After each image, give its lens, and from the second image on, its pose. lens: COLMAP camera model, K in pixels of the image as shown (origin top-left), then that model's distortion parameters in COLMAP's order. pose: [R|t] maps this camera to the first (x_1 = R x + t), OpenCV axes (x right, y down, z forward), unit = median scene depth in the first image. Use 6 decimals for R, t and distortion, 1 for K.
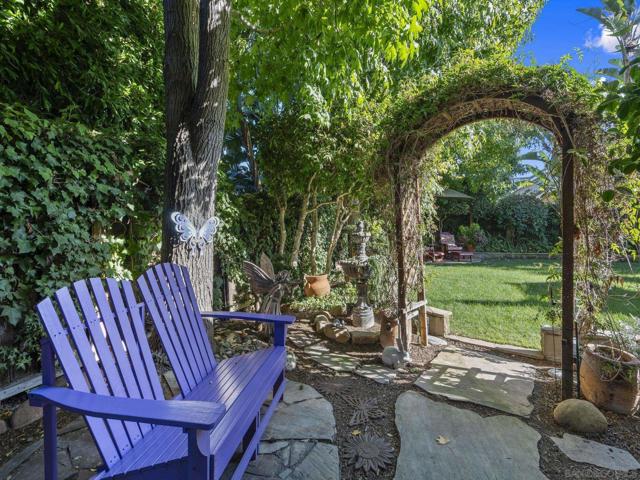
lens RADIAL K [[292.2, 0, 321.2], [0, 292.2, 239.3], [0, 0, 1]] dist [0.006100, 0.000872]
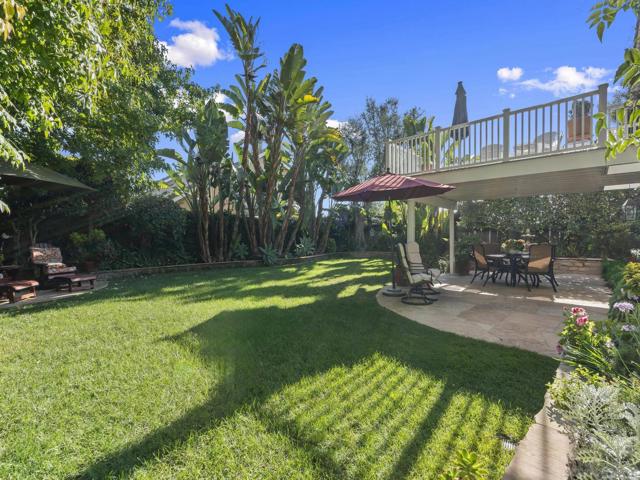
lens RADIAL K [[292.2, 0, 317.6], [0, 292.2, 240.4], [0, 0, 1]] dist [0.006100, 0.000872]
pose [[0.420259, -0.009907, 0.907350, 0.123107], [0.006649, 0.999947, 0.007839, -0.032082], [-0.907380, 0.002739, 0.420303, 0.253213]]
